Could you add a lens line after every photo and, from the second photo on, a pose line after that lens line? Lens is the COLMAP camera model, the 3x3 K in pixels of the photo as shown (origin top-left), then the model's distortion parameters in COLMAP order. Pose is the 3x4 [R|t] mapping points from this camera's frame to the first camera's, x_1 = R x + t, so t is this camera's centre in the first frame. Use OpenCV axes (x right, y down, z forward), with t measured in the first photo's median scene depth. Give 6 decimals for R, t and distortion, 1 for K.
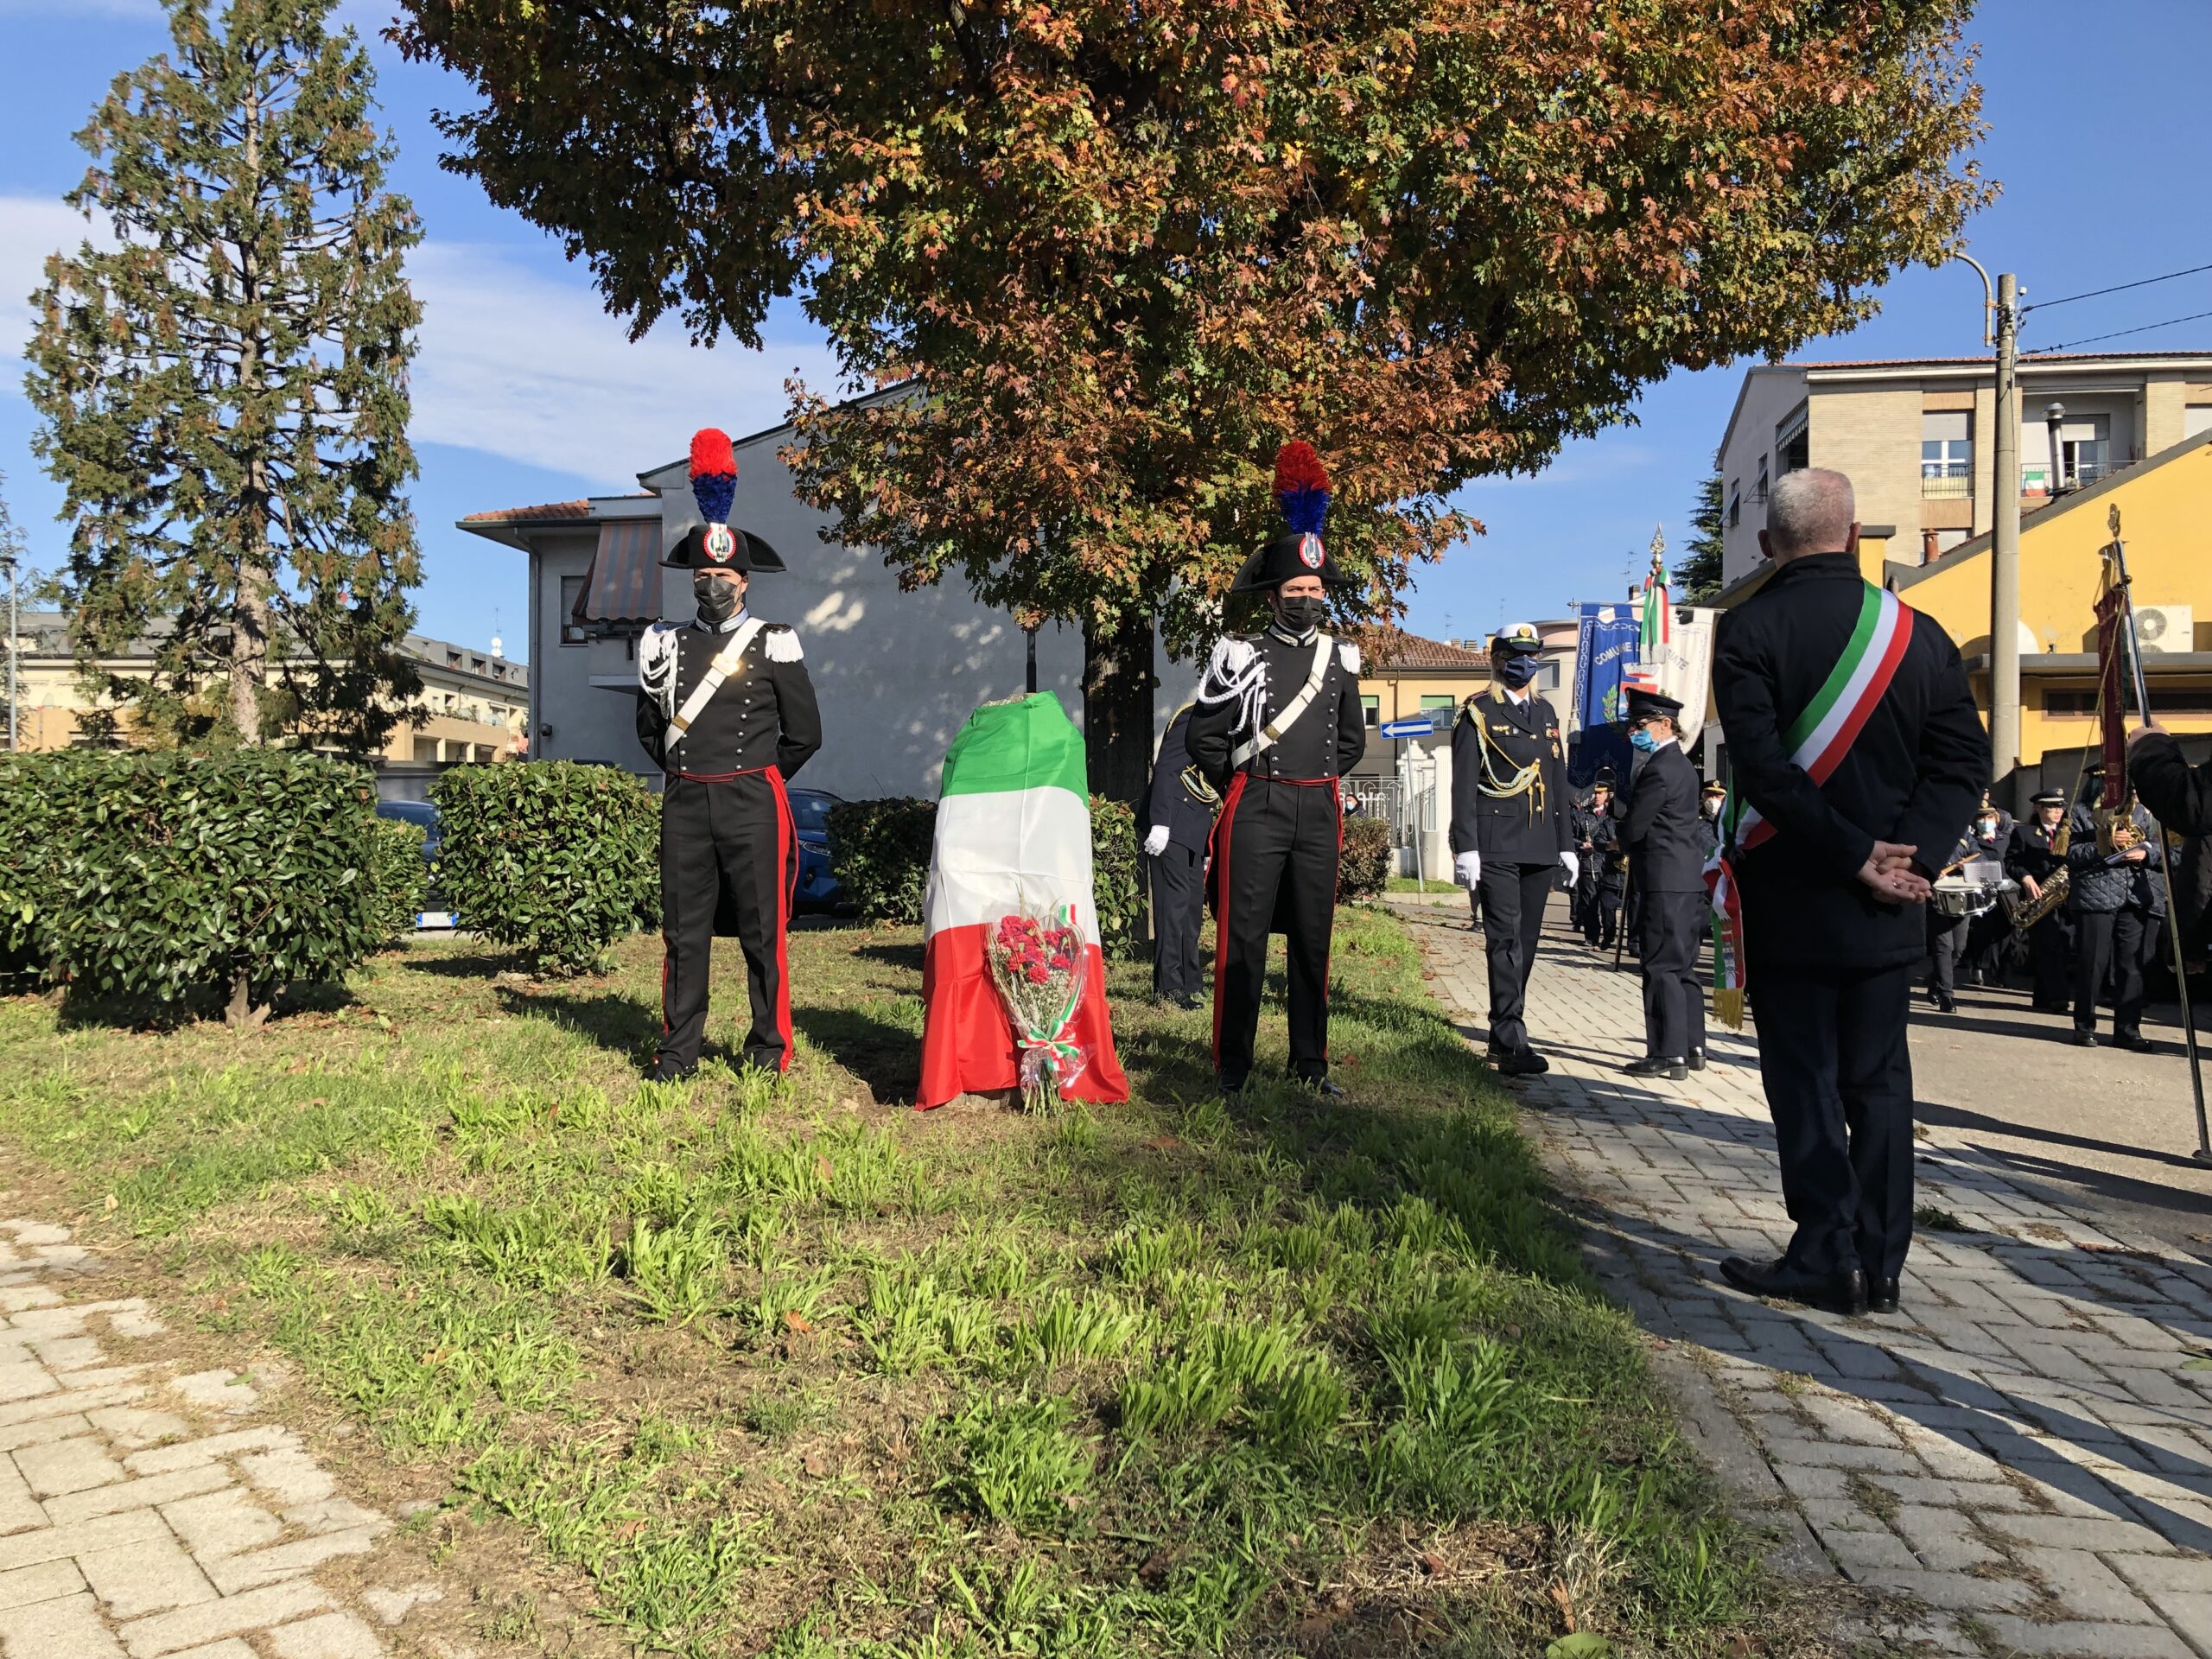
lens RADIAL K [[1808.3, 0, 1084.3], [0, 1808.3, 853.8], [0, 0, 1]] dist [0.028895, -0.025005]
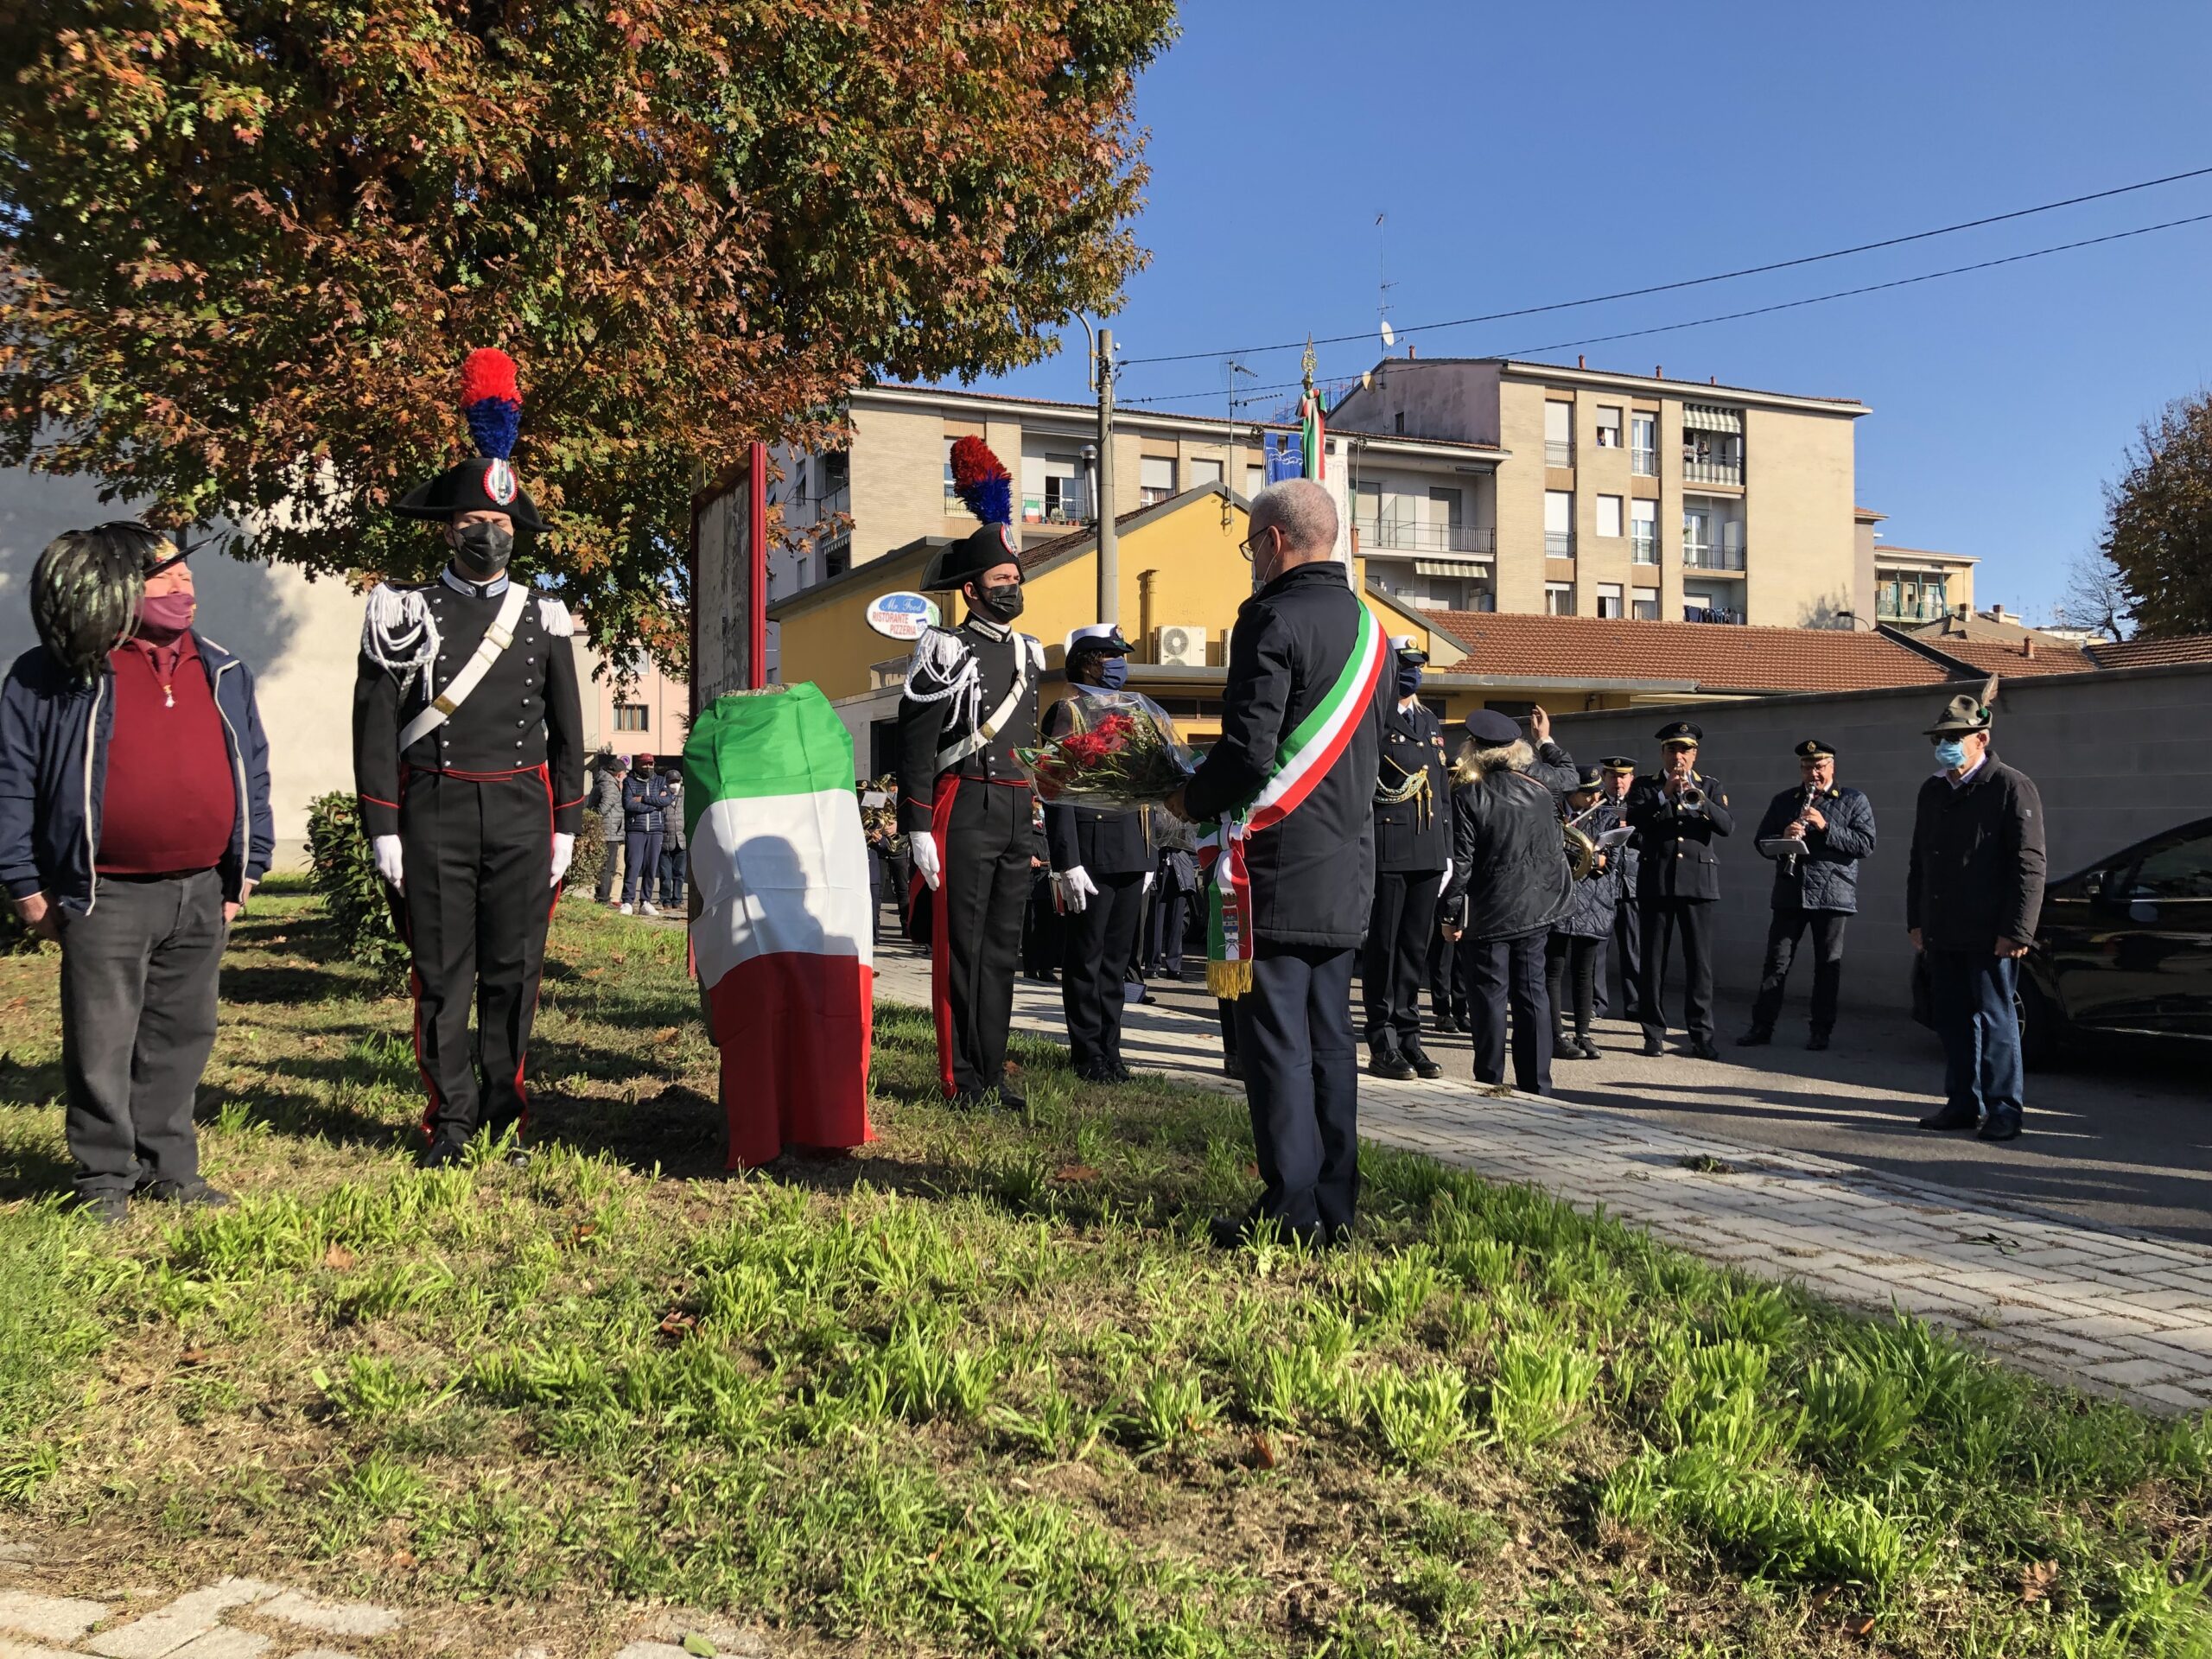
lens RADIAL K [[1808.3, 0, 1099.1], [0, 1808.3, 808.1], [0, 0, 1]] dist [0.028895, -0.025005]
pose [[0.846936, -0.003371, 0.531684, -0.138033], [0.012241, 0.999838, -0.013159, -0.004867], [-0.531554, 0.017654, 0.846841, 0.062339]]
